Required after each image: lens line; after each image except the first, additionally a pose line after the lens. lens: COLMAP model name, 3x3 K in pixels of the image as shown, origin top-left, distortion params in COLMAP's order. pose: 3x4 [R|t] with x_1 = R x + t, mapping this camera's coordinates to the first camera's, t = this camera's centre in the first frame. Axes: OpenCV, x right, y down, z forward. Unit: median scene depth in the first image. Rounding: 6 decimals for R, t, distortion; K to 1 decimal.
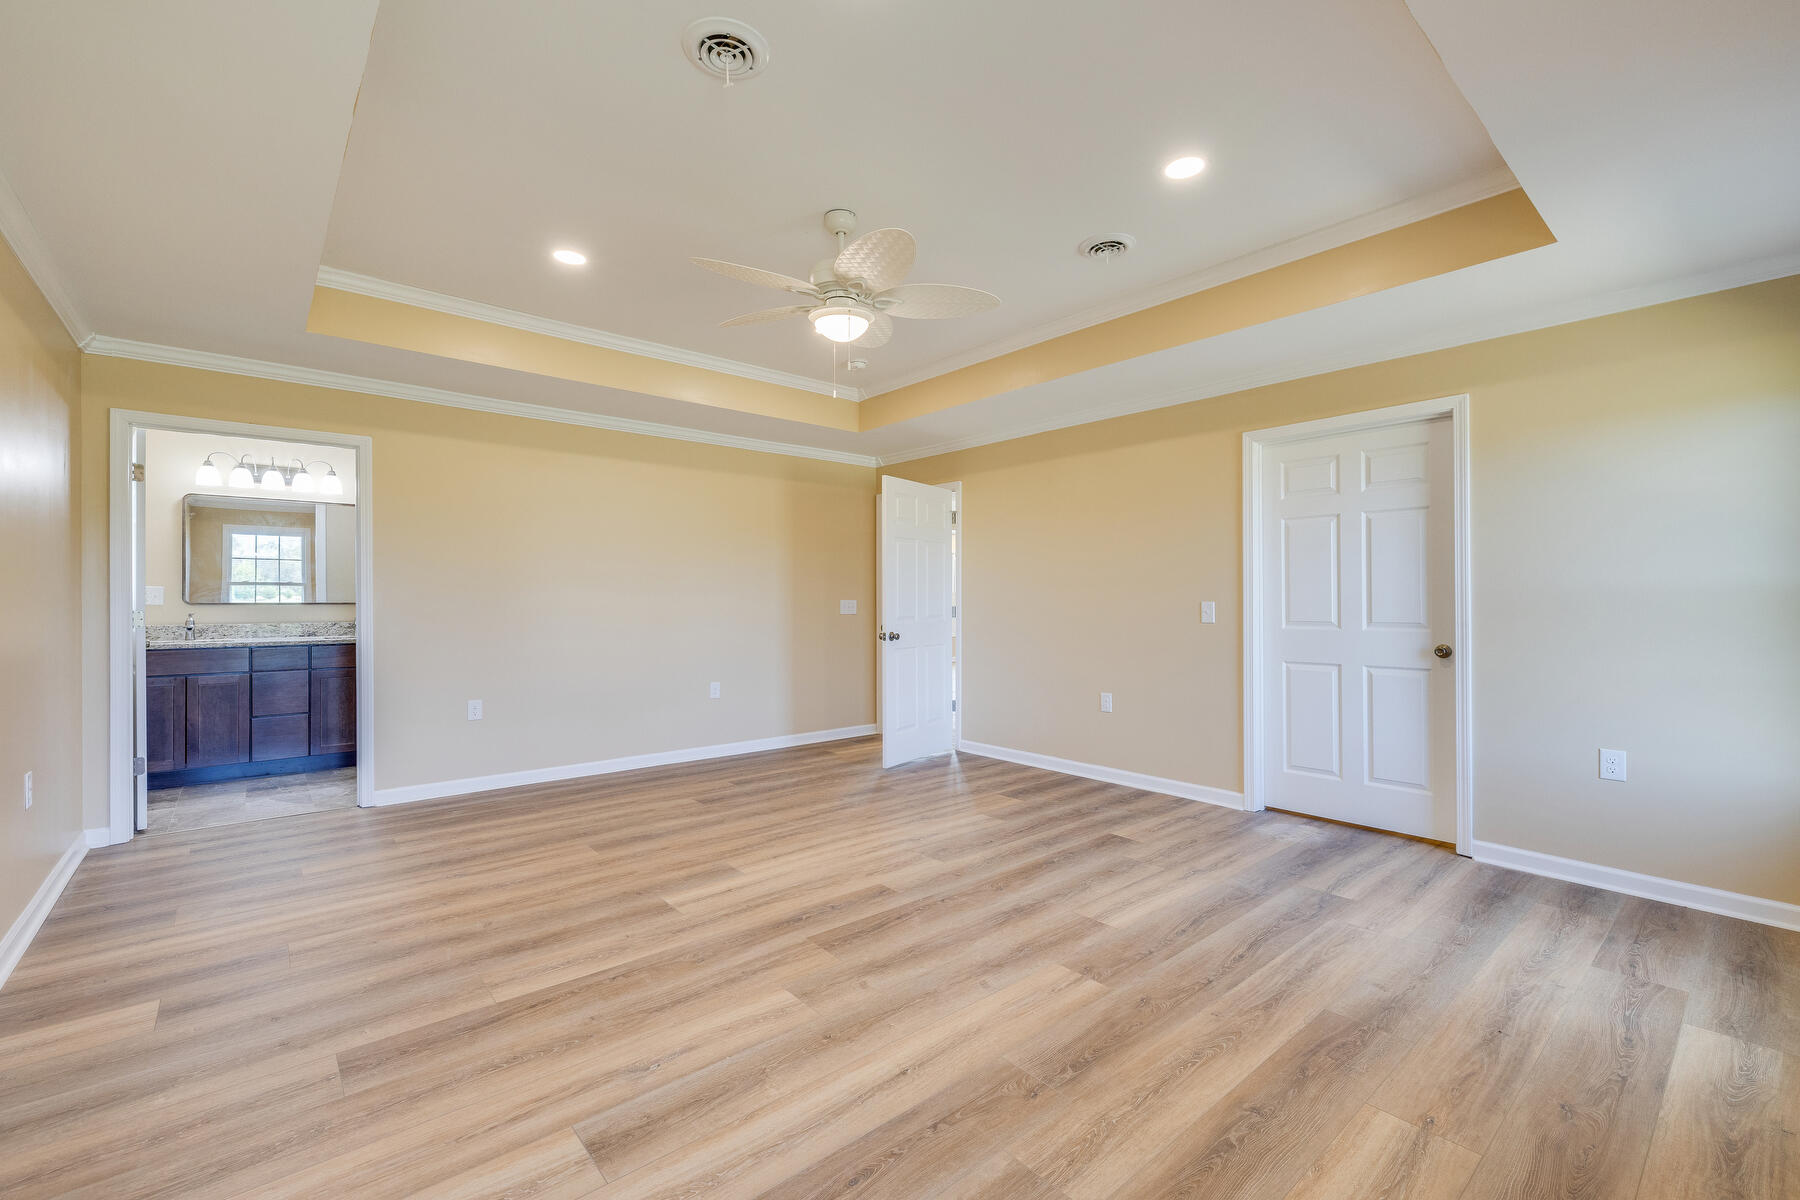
lens RADIAL K [[761.8, 0, 898.9], [0, 761.8, 597.6], [0, 0, 1]] dist [0.000180, 0.000534]
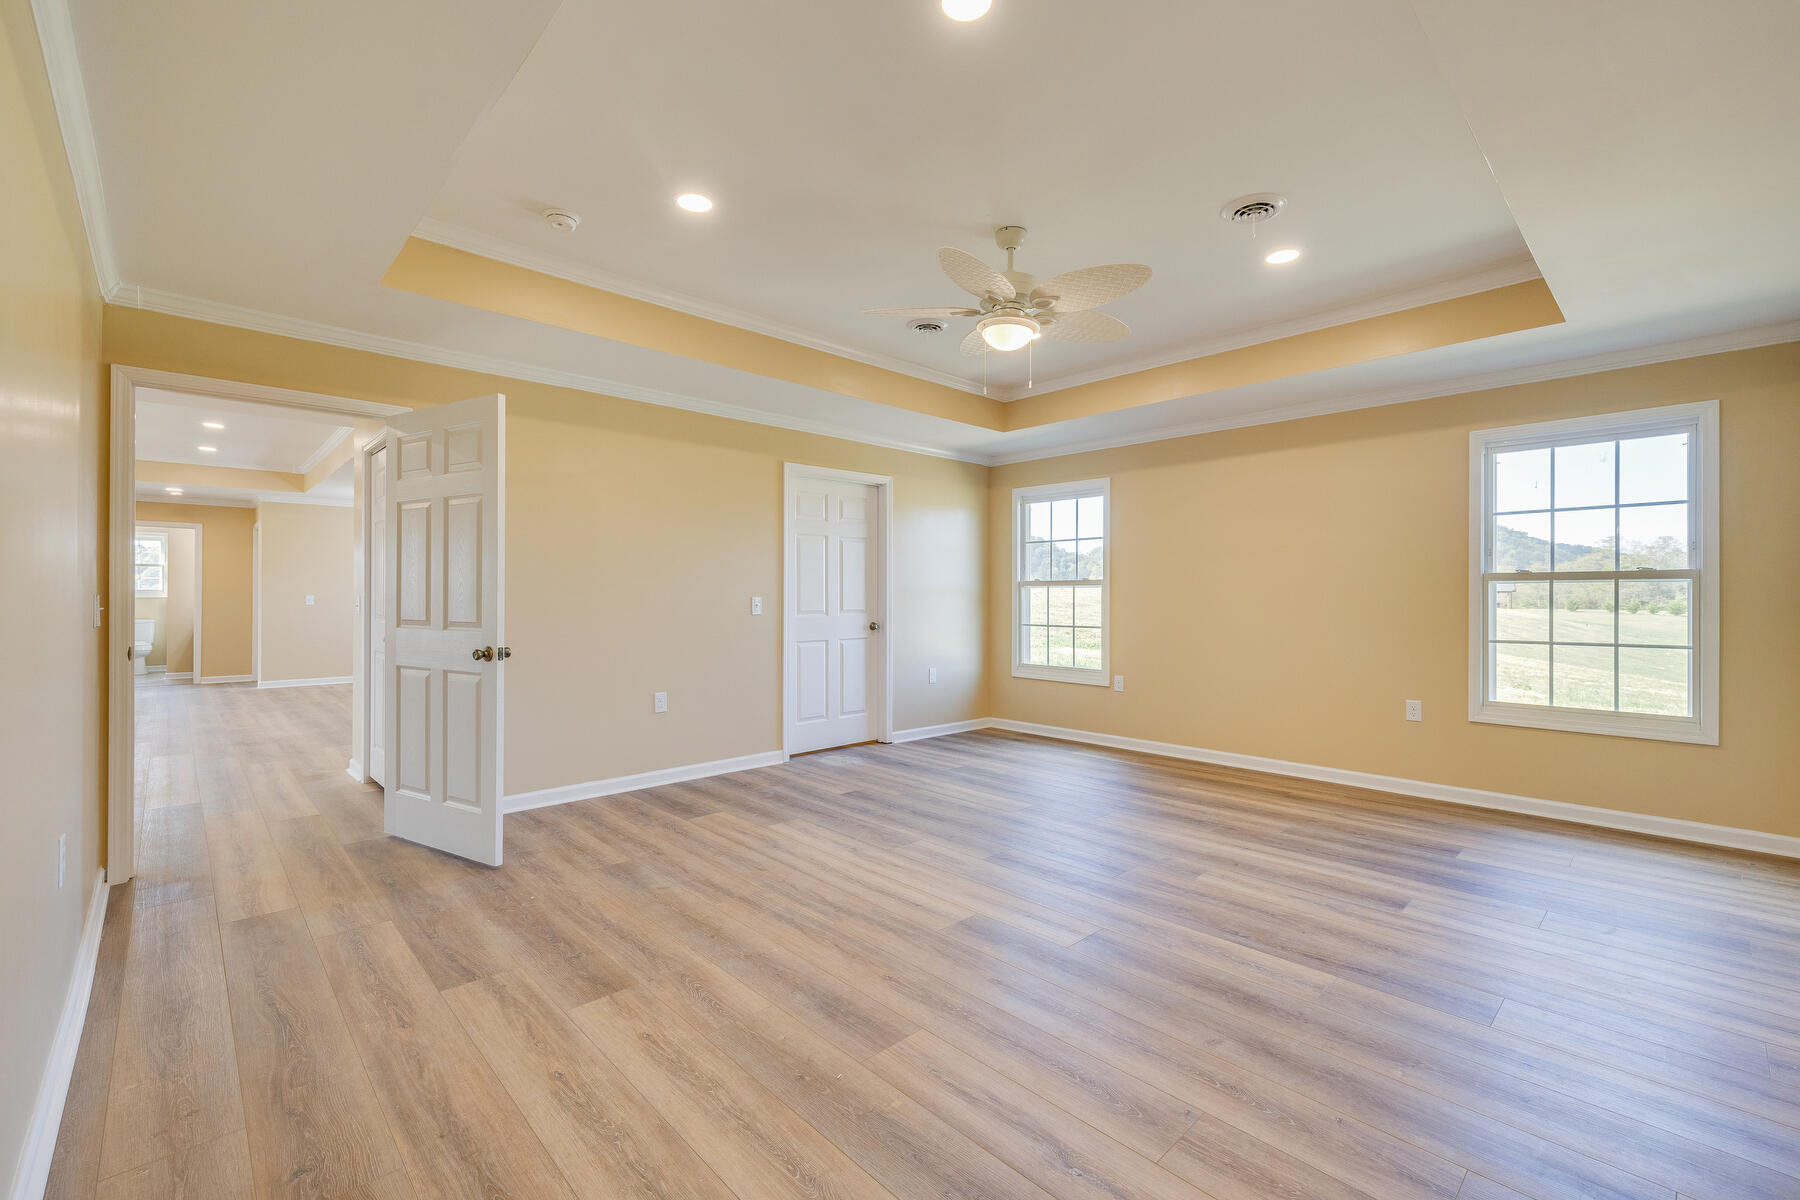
lens RADIAL K [[761.8, 0, 897.7], [0, 761.8, 591.8], [0, 0, 1]] dist [0.000180, 0.000534]
pose [[-0.046778, 0.002541, 0.998902, -0.931031], [-0.005020, 0.999984, -0.002778, -0.001228], [-0.998893, -0.005145, -0.046765, 0.990671]]
